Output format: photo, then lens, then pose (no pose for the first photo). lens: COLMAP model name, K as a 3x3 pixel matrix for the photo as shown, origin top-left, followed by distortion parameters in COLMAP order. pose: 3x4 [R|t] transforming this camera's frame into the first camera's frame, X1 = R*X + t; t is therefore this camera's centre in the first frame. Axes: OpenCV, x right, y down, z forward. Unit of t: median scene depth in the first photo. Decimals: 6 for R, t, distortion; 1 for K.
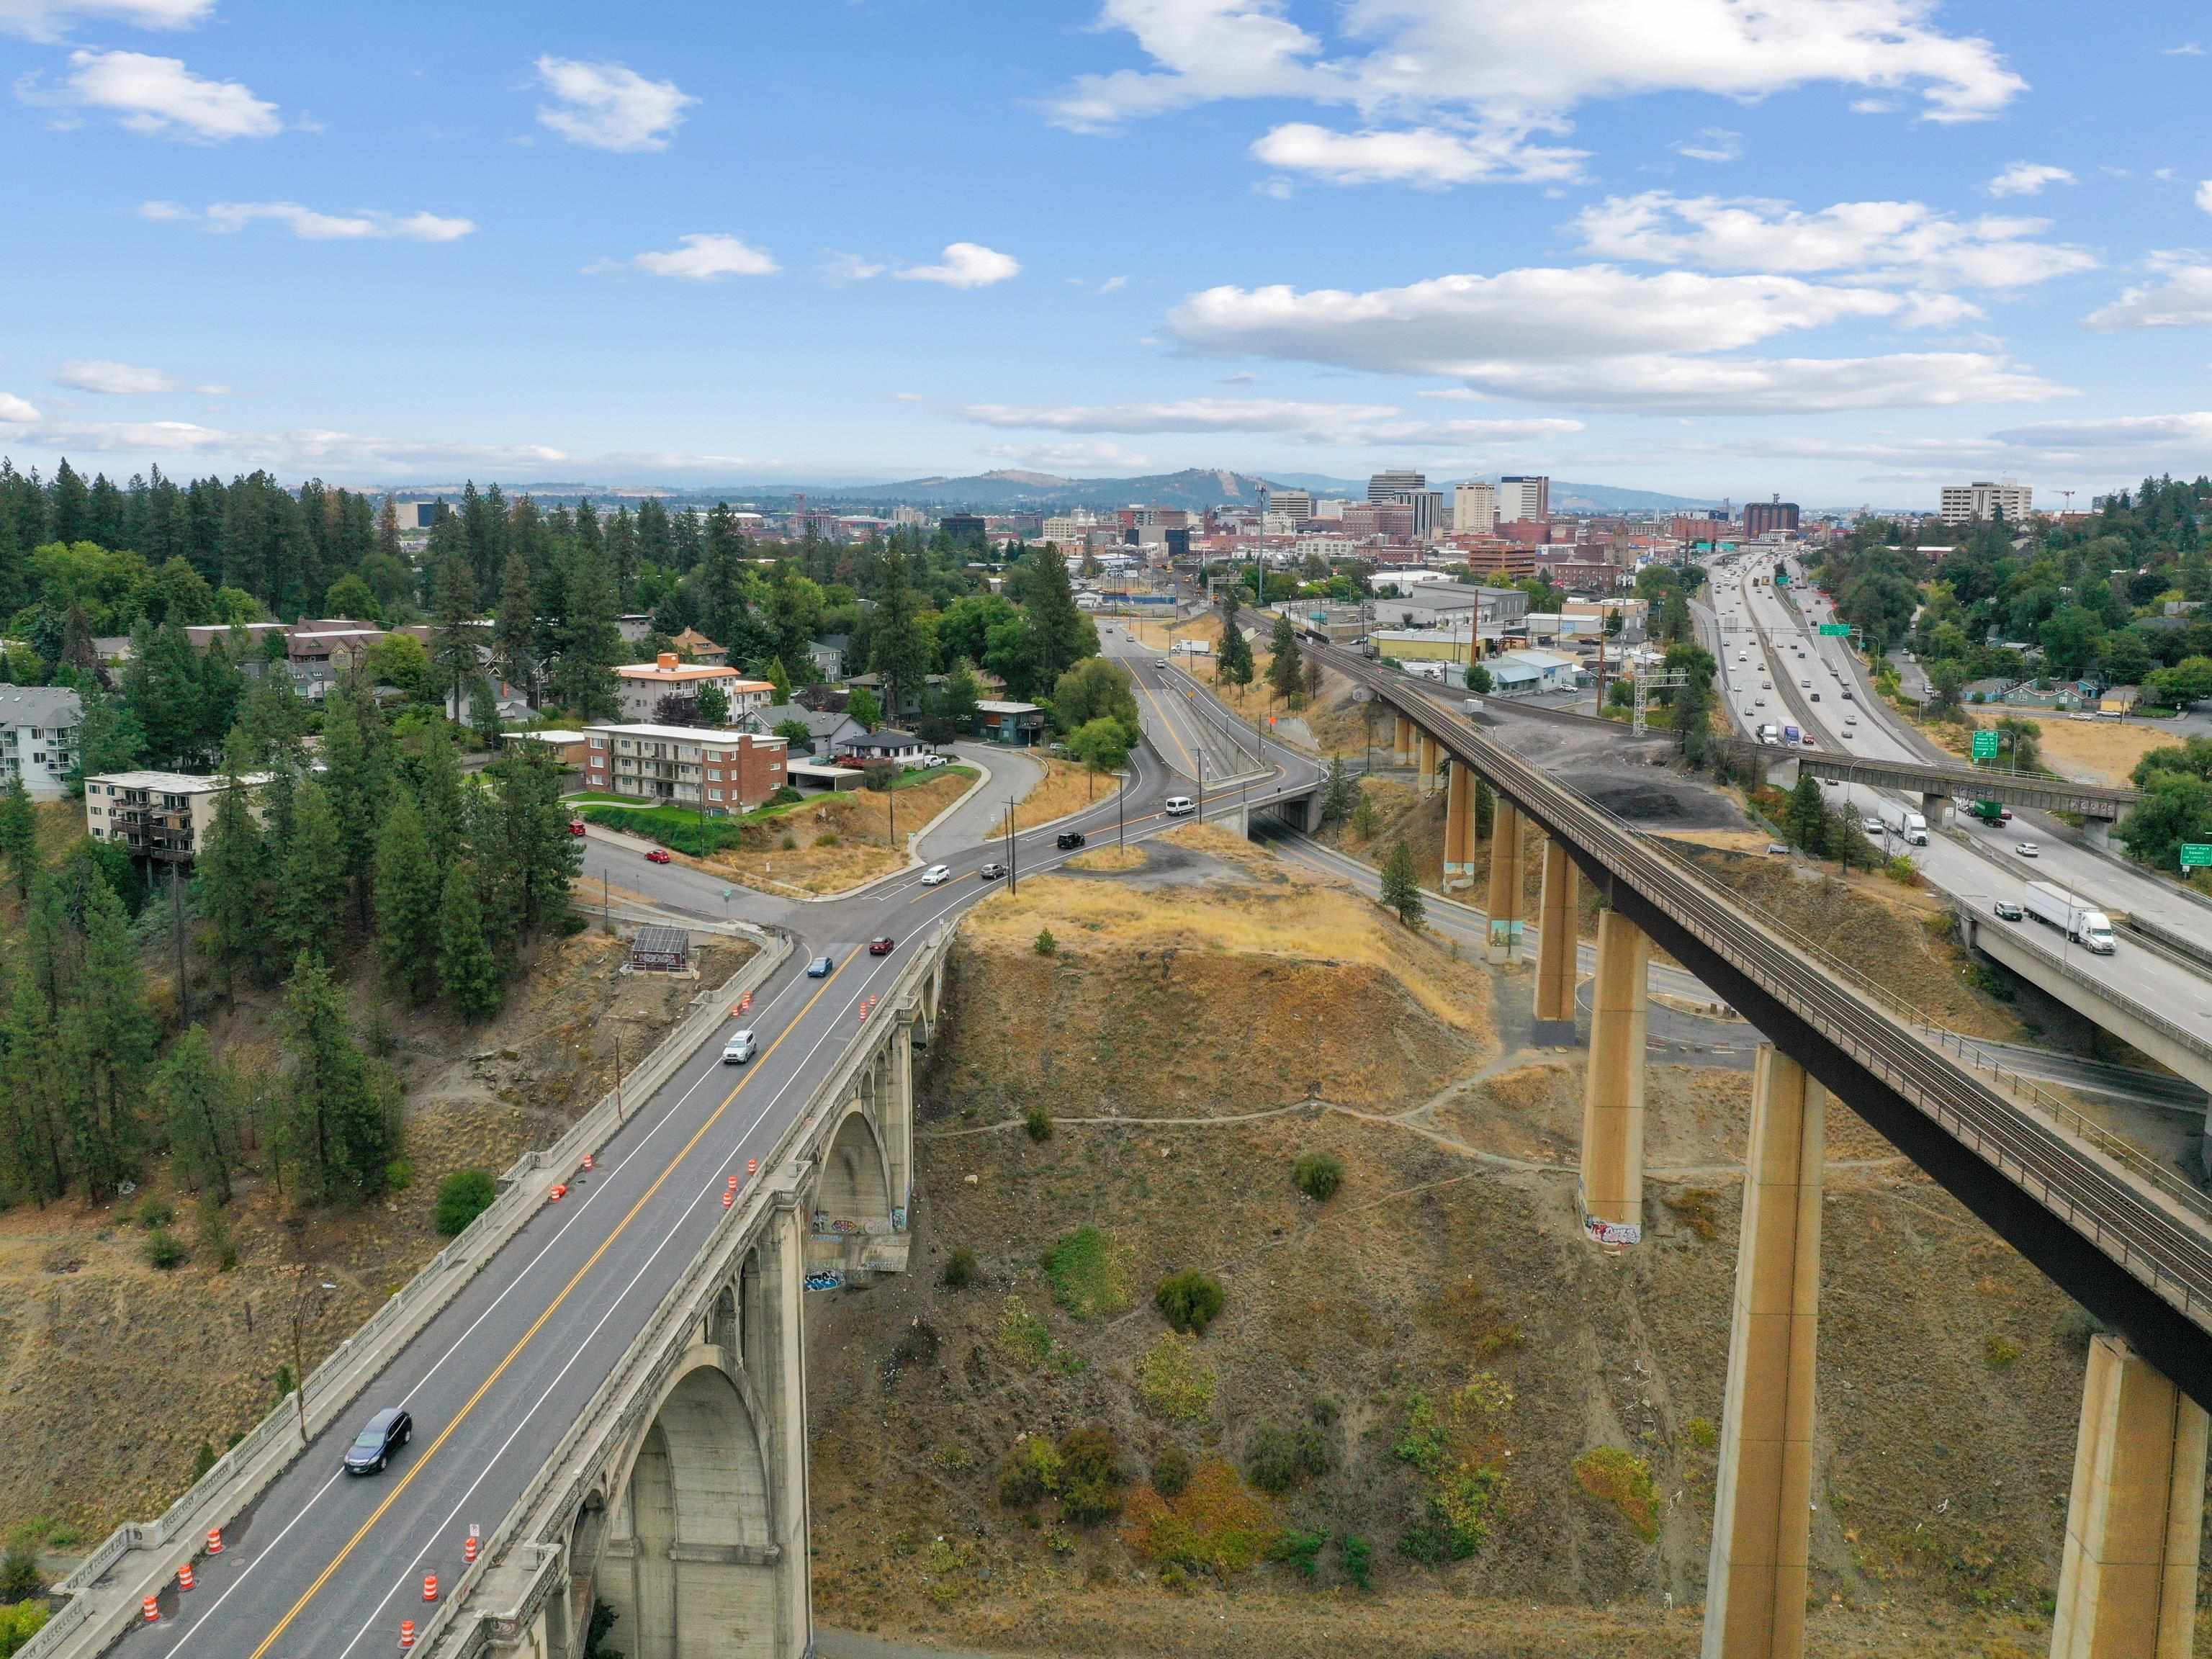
lens RADIAL K [[1943.4, 0, 1096.0], [0, 1943.4, 827.6], [0, 0, 1]] dist [-0.008958, 0.011041]
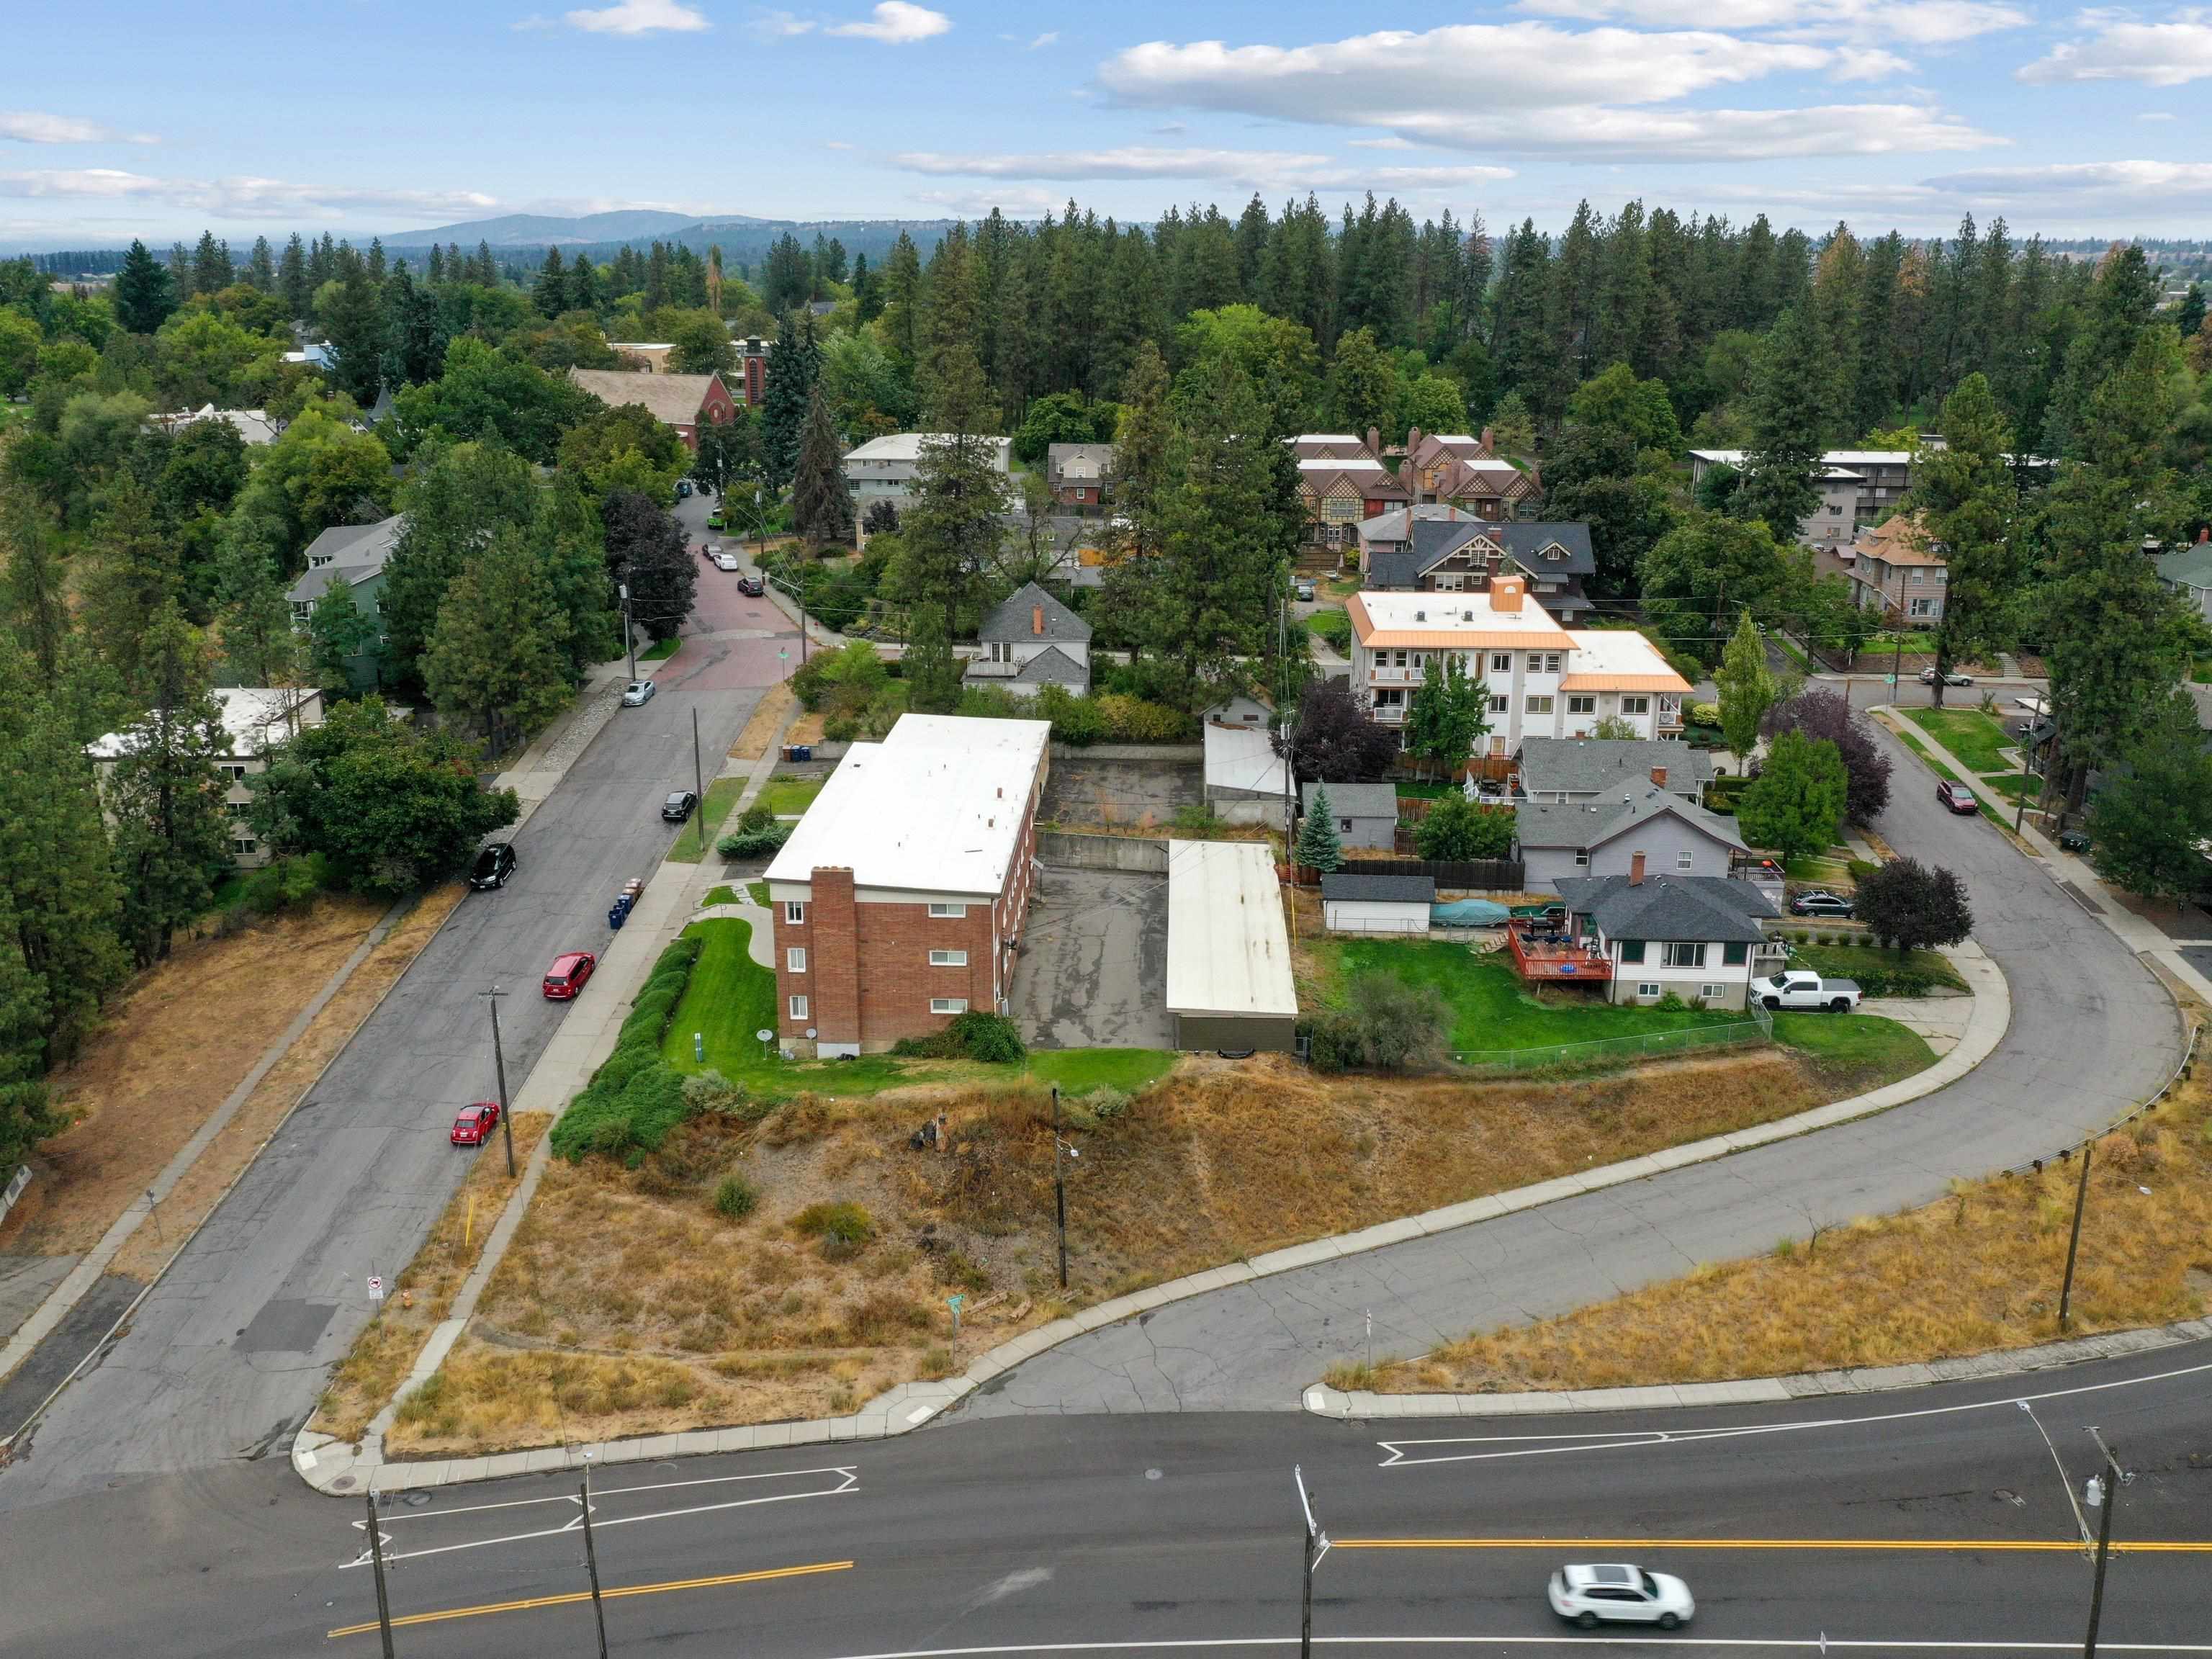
lens RADIAL K [[1943.4, 0, 1096.0], [0, 1943.4, 827.6], [0, 0, 1]] dist [-0.008958, 0.011041]
pose [[0.522306, 0.239147, -0.818538, 0.064724], [-0.138624, 0.970915, 0.195211, -0.056400], [0.841415, 0.011509, 0.540266, 0.344572]]
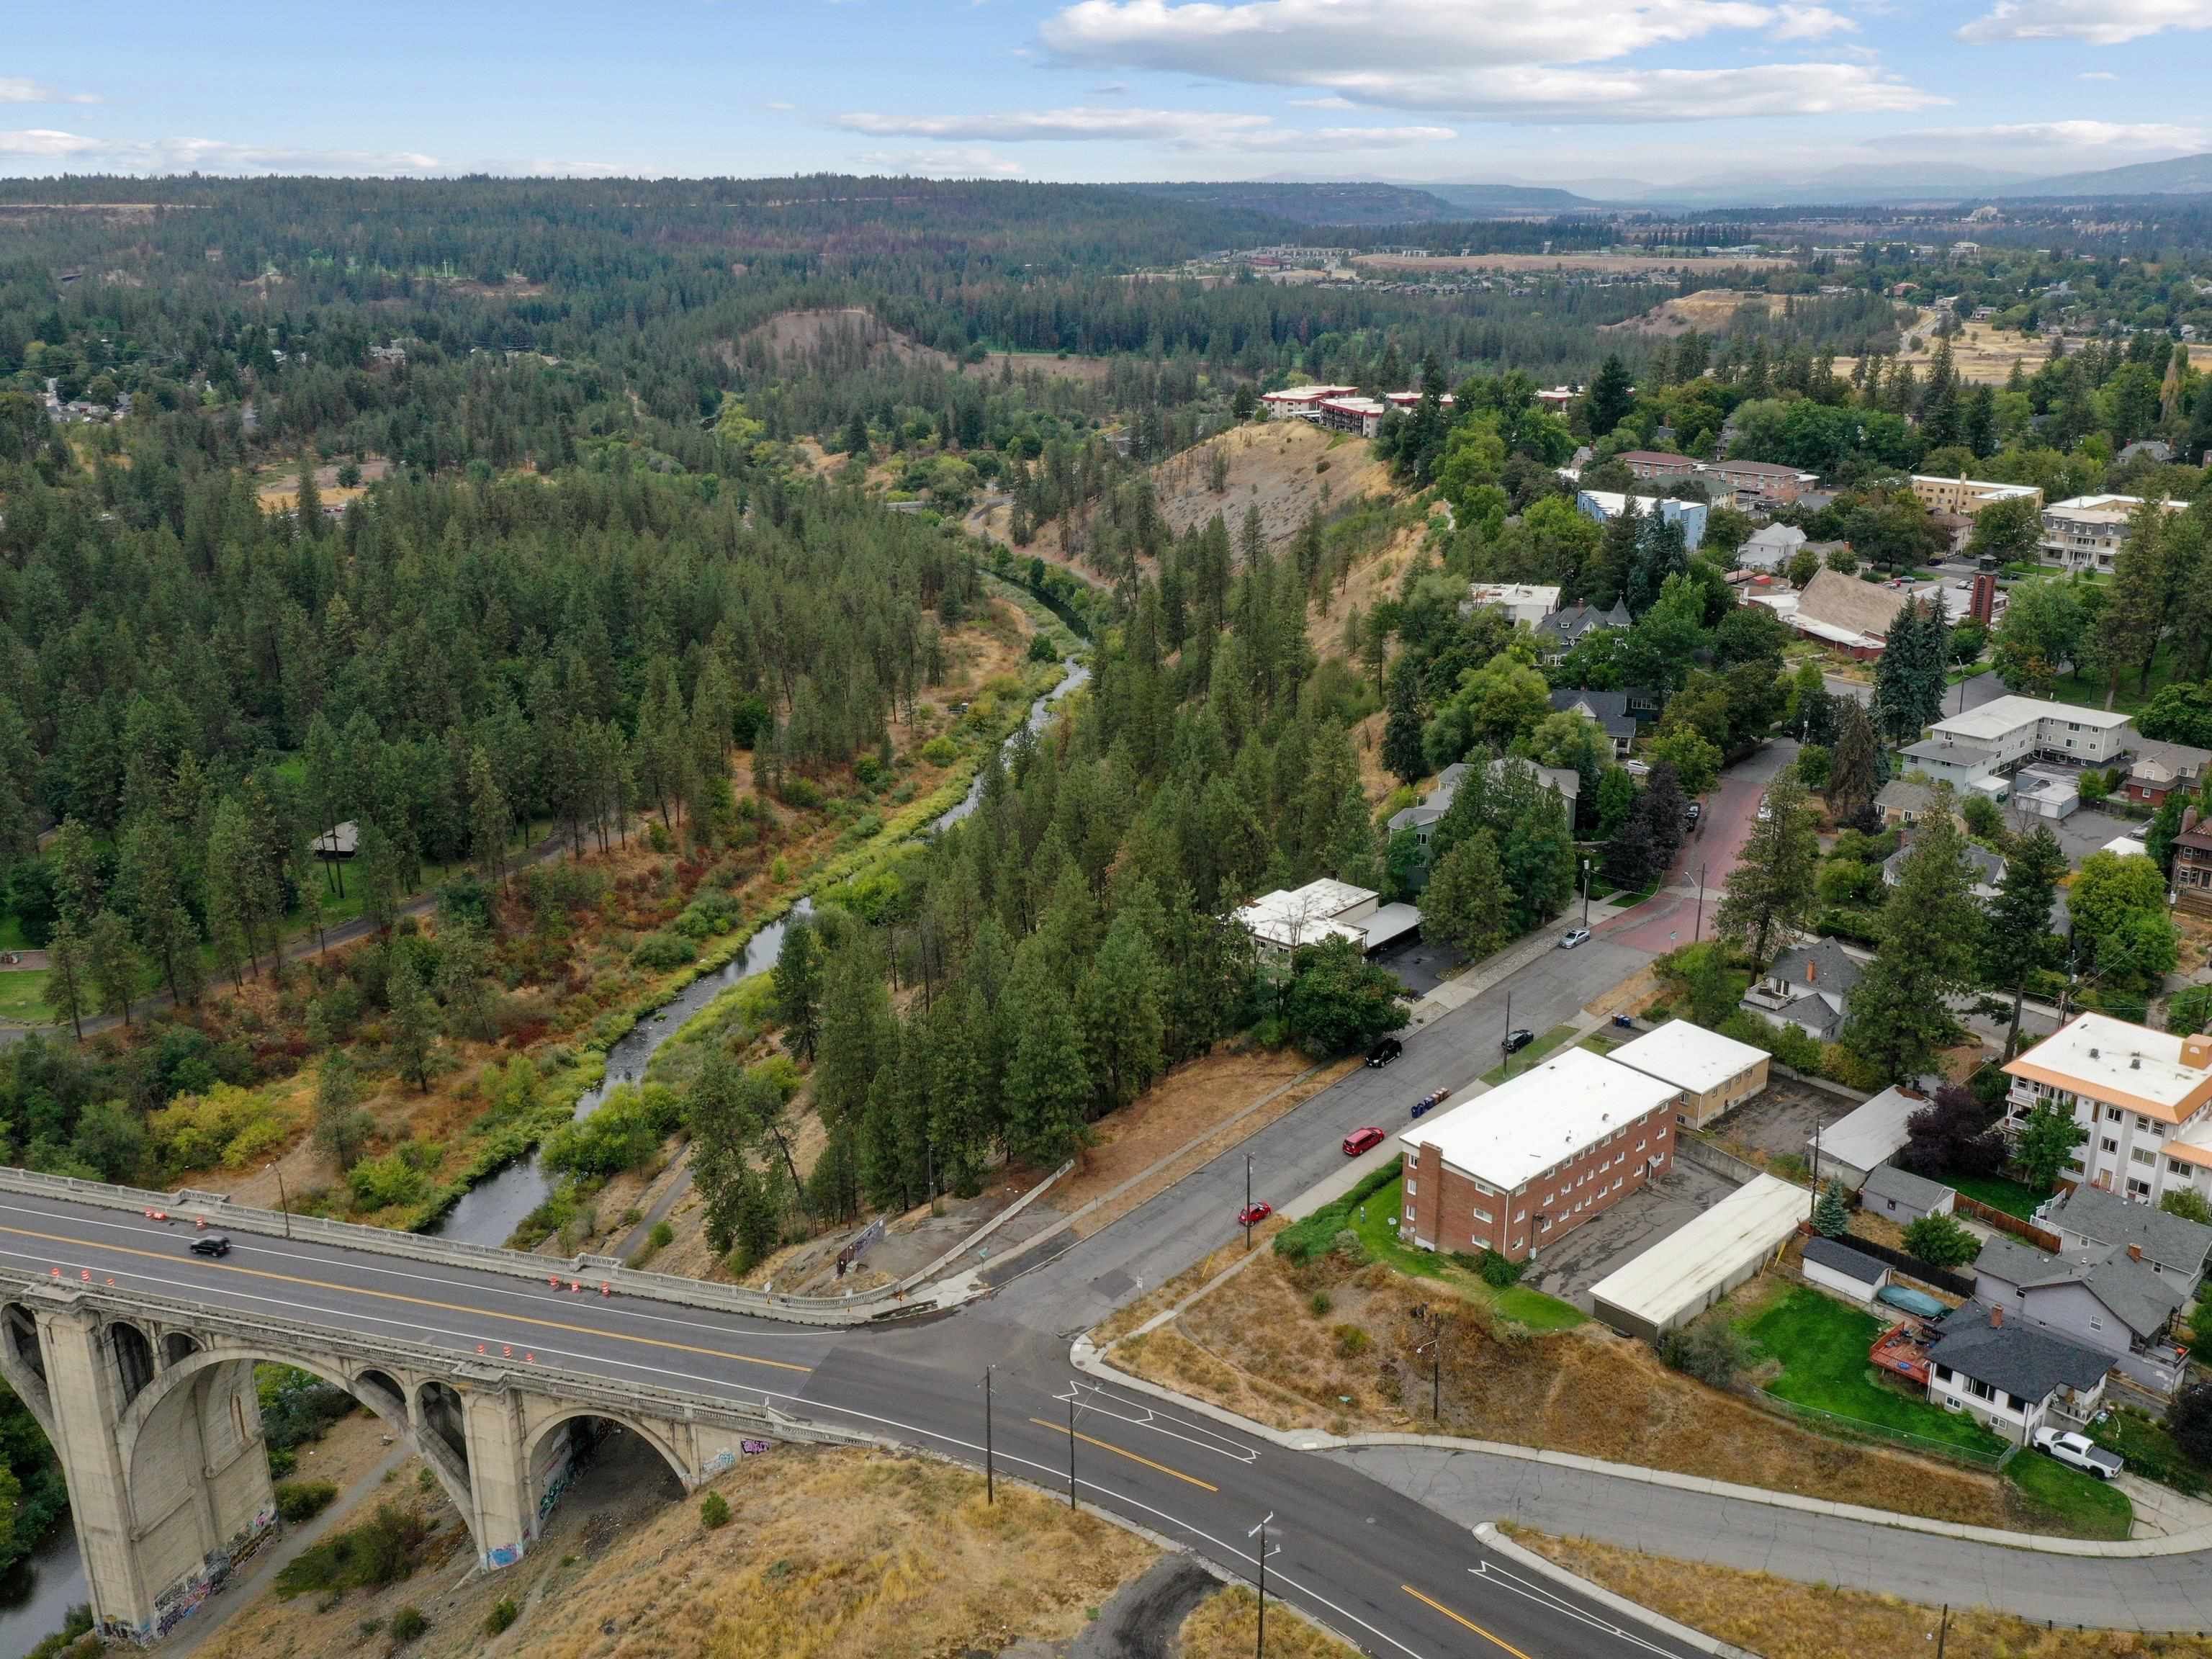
lens RADIAL K [[1943.4, 0, 1096.0], [0, 1943.4, 827.6], [0, 0, 1]] dist [-0.008958, 0.011041]
pose [[-0.224687, 0.300319, -0.926997, 0.179028], [-0.150907, 0.929120, 0.337584, -0.147684], [0.962675, 0.215741, -0.163441, 0.401133]]
